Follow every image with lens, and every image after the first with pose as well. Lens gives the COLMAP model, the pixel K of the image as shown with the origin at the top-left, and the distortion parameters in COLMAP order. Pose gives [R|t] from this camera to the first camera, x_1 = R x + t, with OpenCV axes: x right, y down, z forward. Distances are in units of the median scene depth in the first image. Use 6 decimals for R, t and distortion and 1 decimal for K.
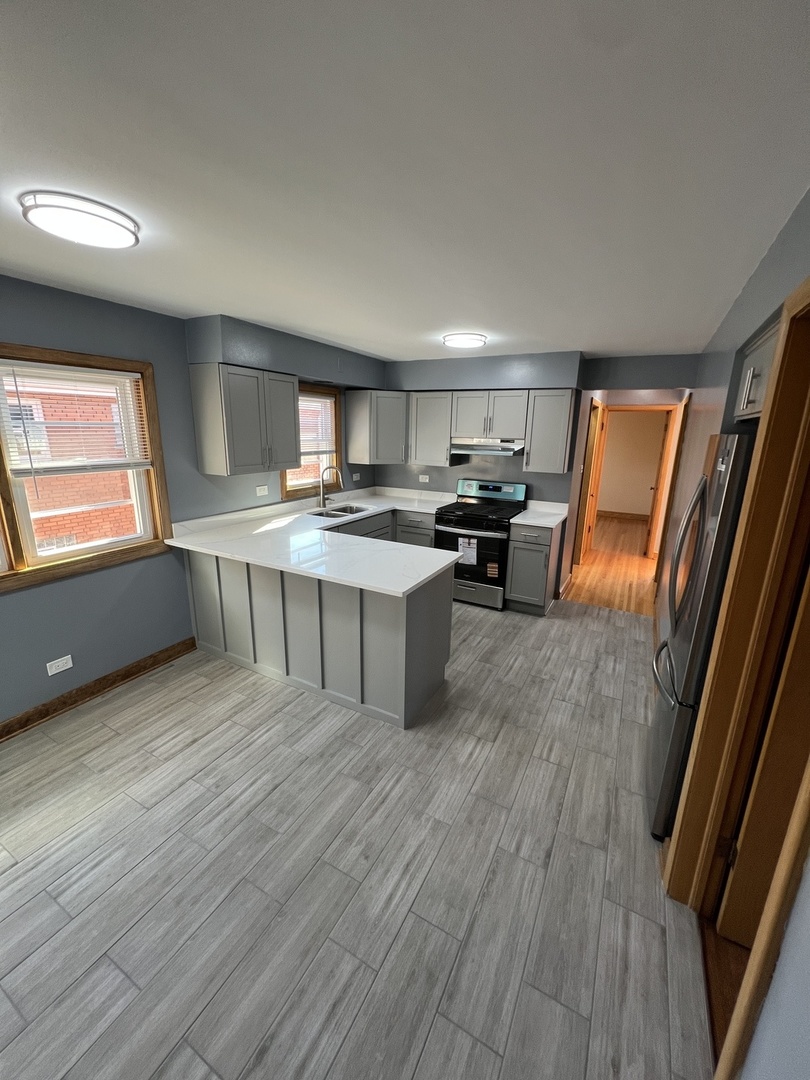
lens RADIAL K [[430.6, 0, 405.0], [0, 430.6, 540.0], [0, 0, 1]] dist [0.005570, 0.000213]
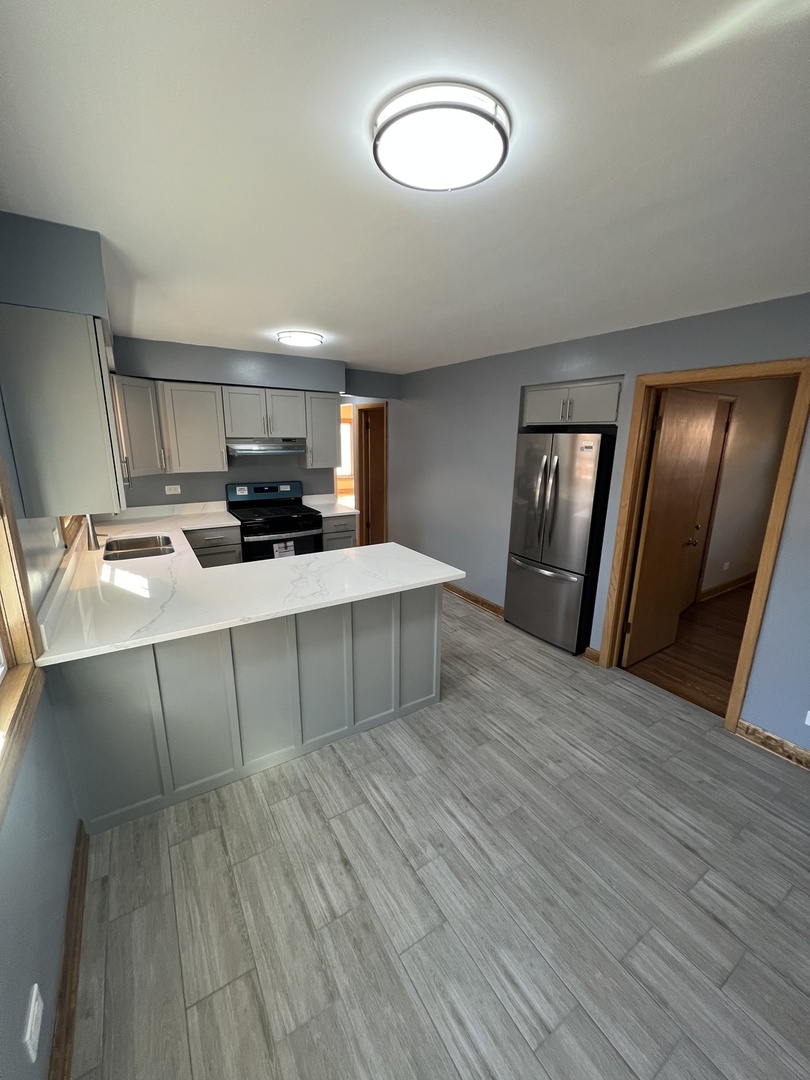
lens RADIAL K [[430.6, 0, 405.0], [0, 430.6, 540.0], [0, 0, 1]] dist [0.005570, 0.000213]
pose [[0.487098, -0.222486, 0.844533, -0.874828], [0.212253, 0.968172, 0.132637, -0.129649], [-0.847162, 0.114647, 0.518818, 0.440753]]
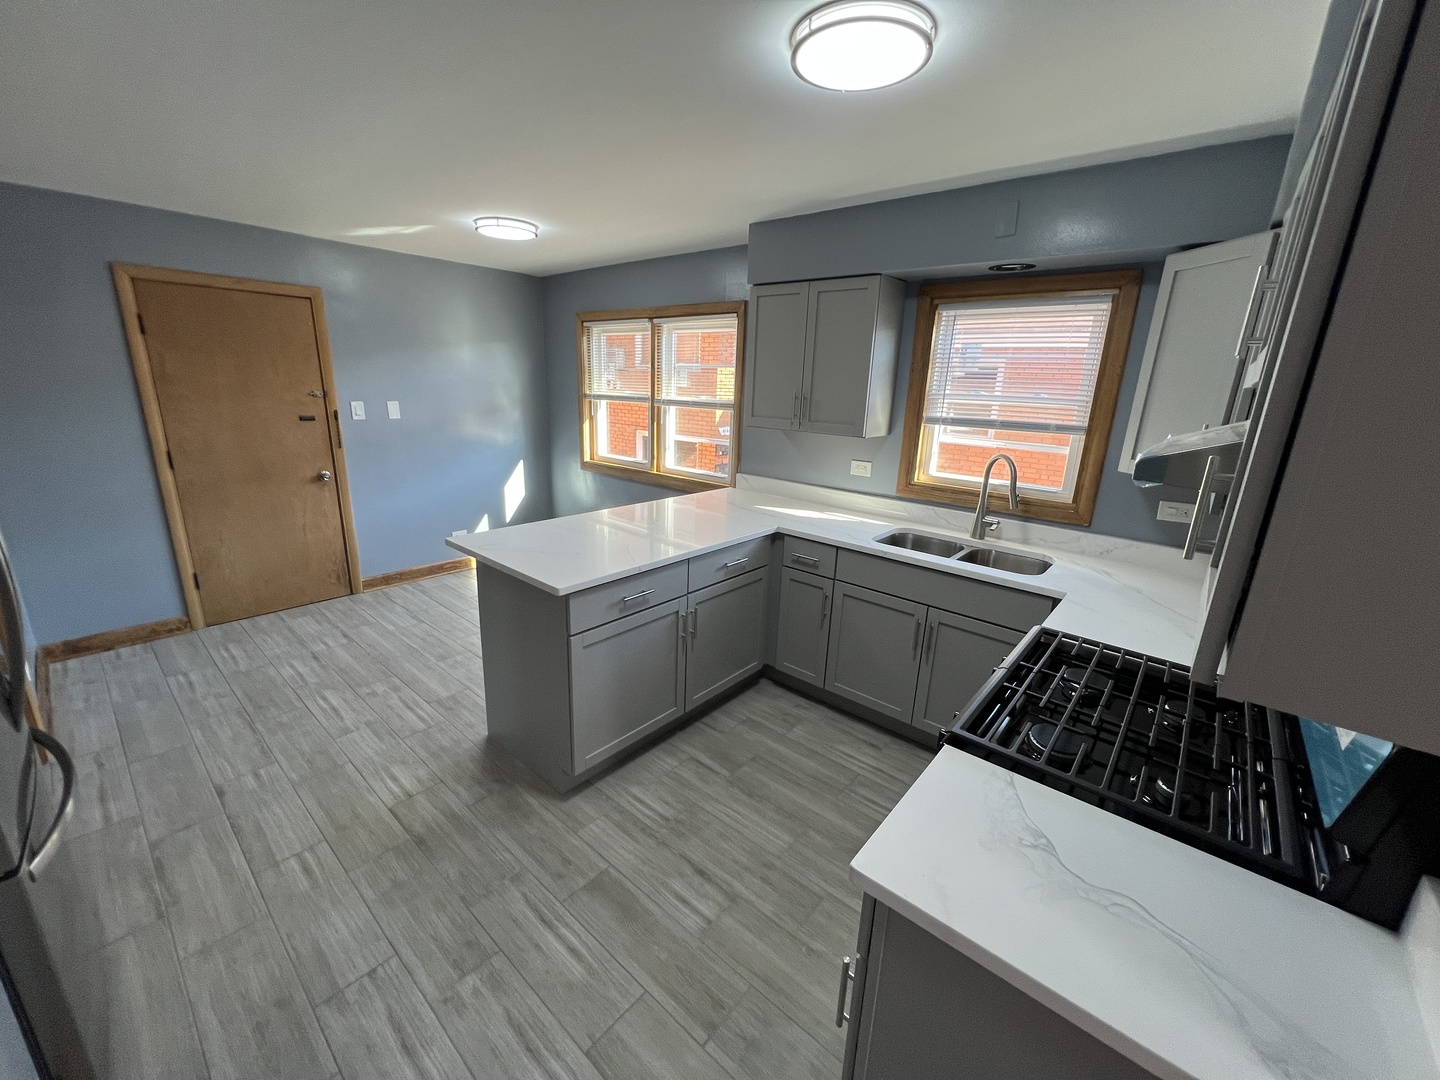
lens RADIAL K [[574.1, 0, 720.0], [0, 574.1, 540.0], [0, 0, 1]] dist [0.005570, 0.000213]
pose [[-0.204496, 0.240024, -0.948984, 0.809205], [-0.282914, 0.913604, 0.292040, -0.306316], [0.937092, 0.328201, -0.118922, 1.378227]]
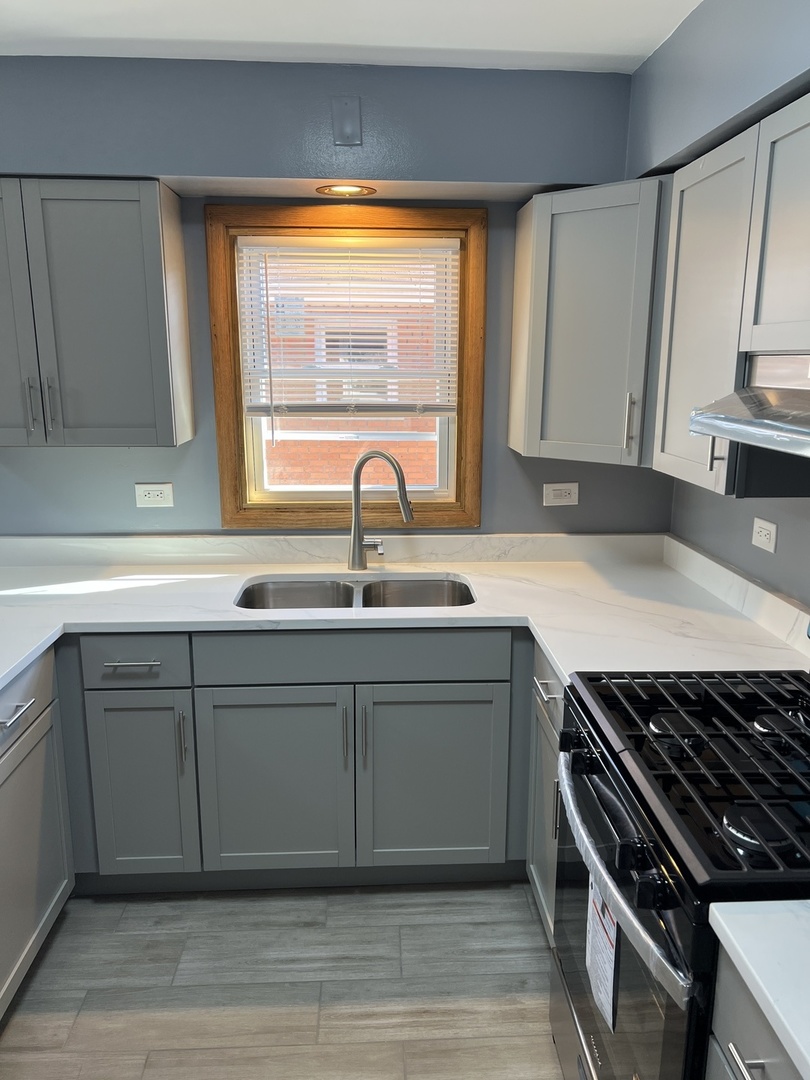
lens RADIAL K [[808.0, 0, 405.6], [0, 808.0, 545.4], [0, 0, 1]] dist [0.091375, -0.104850]
pose [[0.522352, 0.174934, -0.834594, 0.616965], [-0.205147, 0.975766, 0.076128, -0.256636], [0.827686, 0.131449, 0.545580, 1.157068]]
